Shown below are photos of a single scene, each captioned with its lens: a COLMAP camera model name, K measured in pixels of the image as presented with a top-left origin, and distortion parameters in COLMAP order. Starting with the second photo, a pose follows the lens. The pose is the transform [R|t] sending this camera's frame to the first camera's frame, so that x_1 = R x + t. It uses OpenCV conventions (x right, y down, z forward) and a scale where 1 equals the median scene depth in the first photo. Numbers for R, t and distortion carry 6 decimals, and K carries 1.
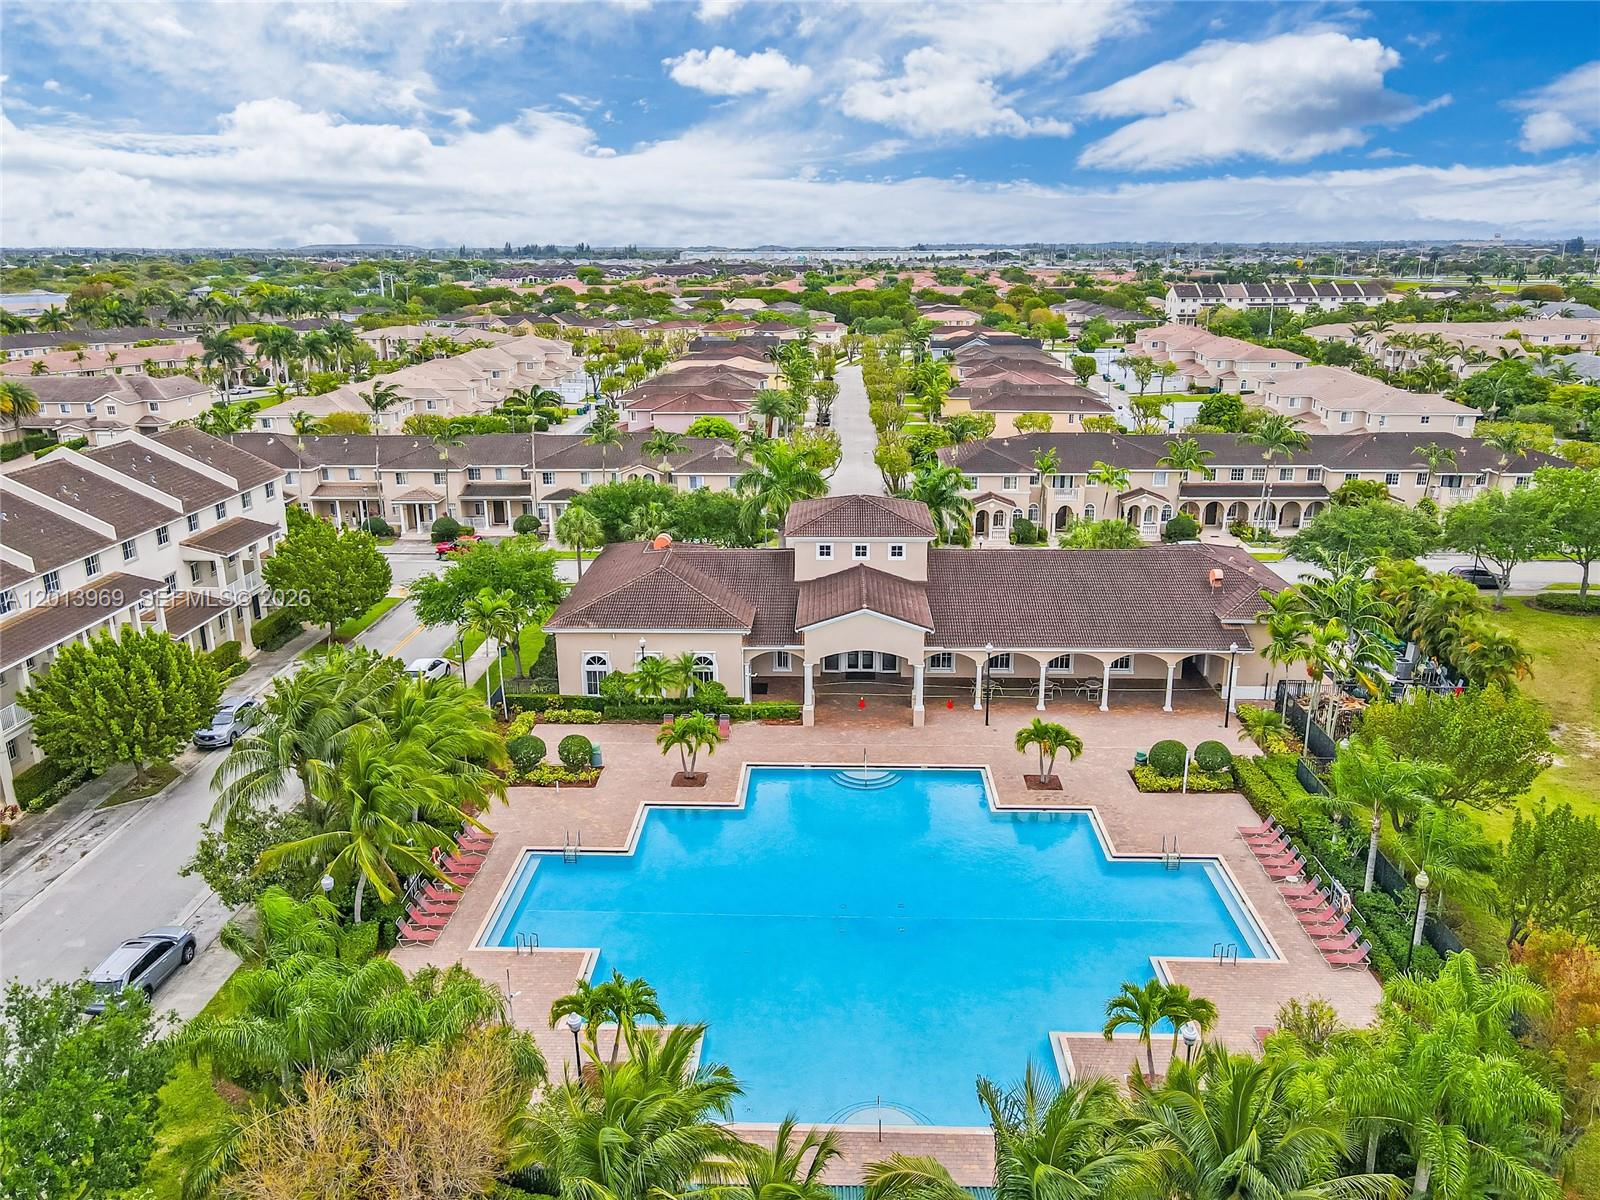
lens RADIAL K [[1153.0, 0, 800.0], [0, 1153.0, 600.0], [0, 0, 1]] dist [0.003663, -0.000952]
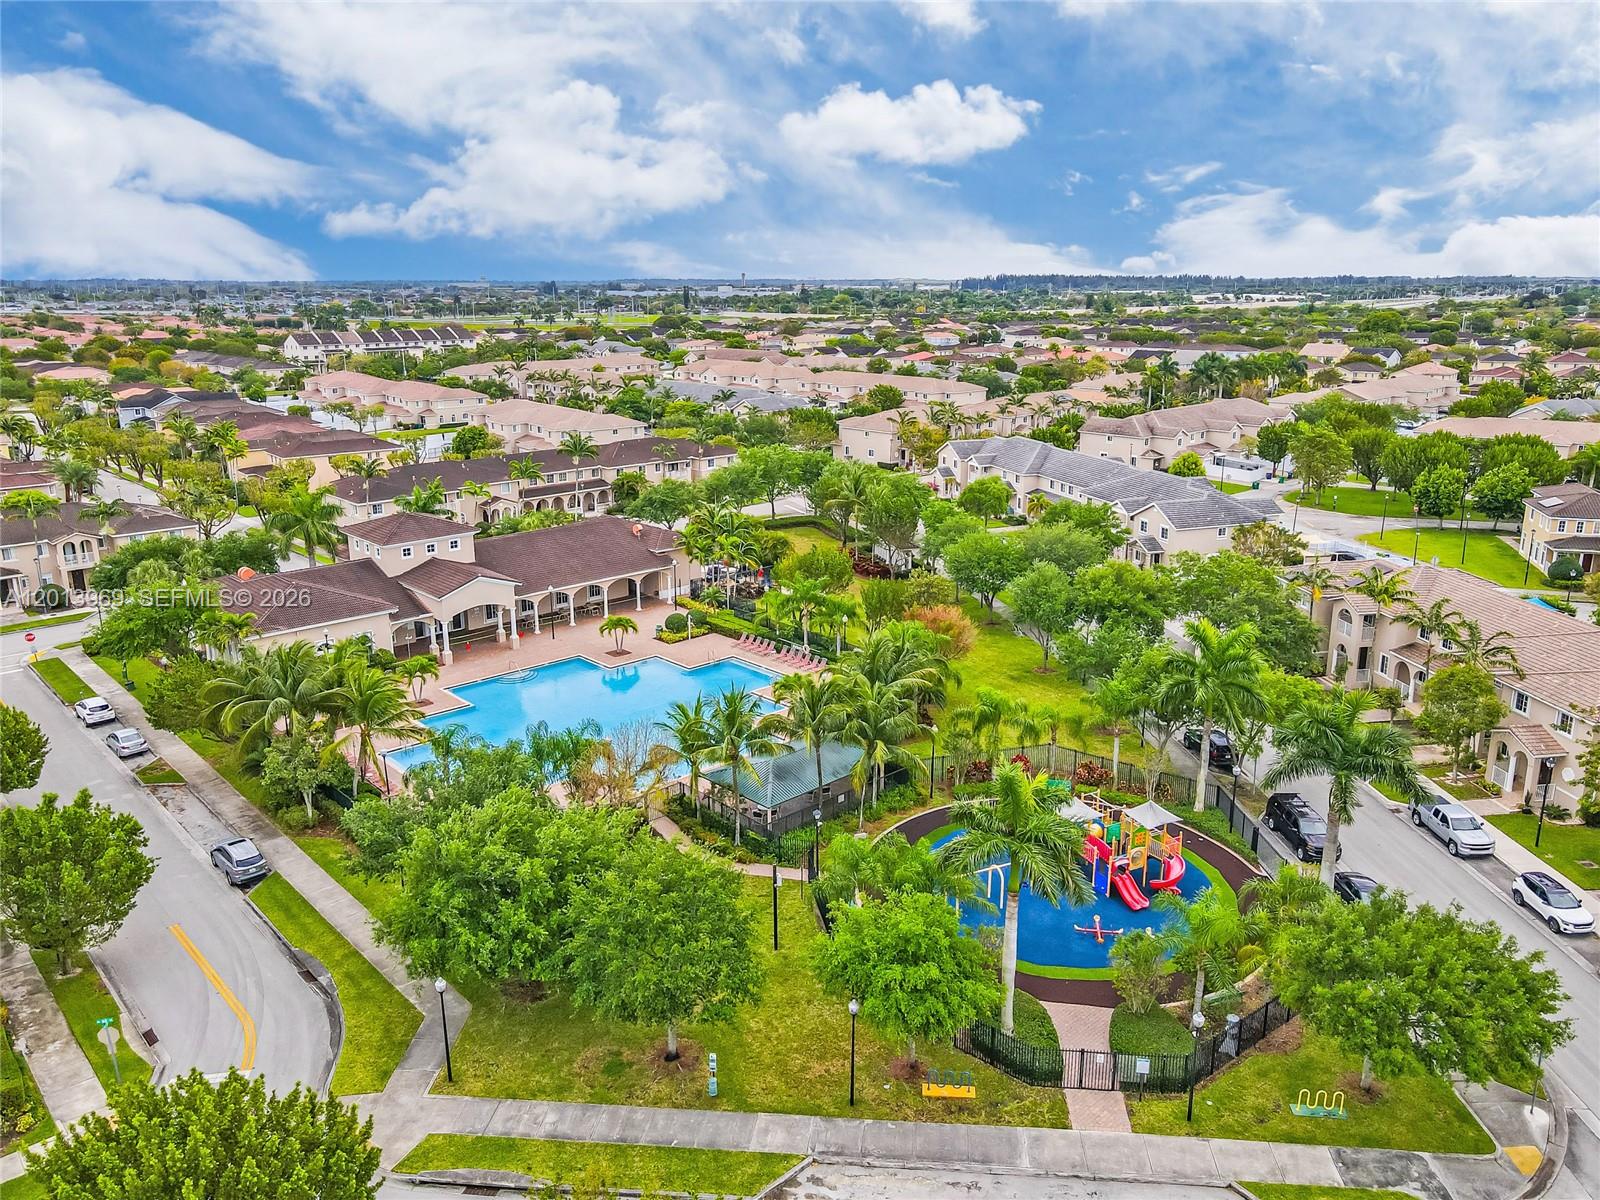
lens RADIAL K [[1153.0, 0, 800.0], [0, 1153.0, 600.0], [0, 0, 1]] dist [0.003663, -0.000952]
pose [[0.702894, -0.185119, 0.686783, -0.418901], [0.205689, 0.977188, 0.052883, 0.026091], [-0.680906, 0.104093, 0.724936, -0.231457]]
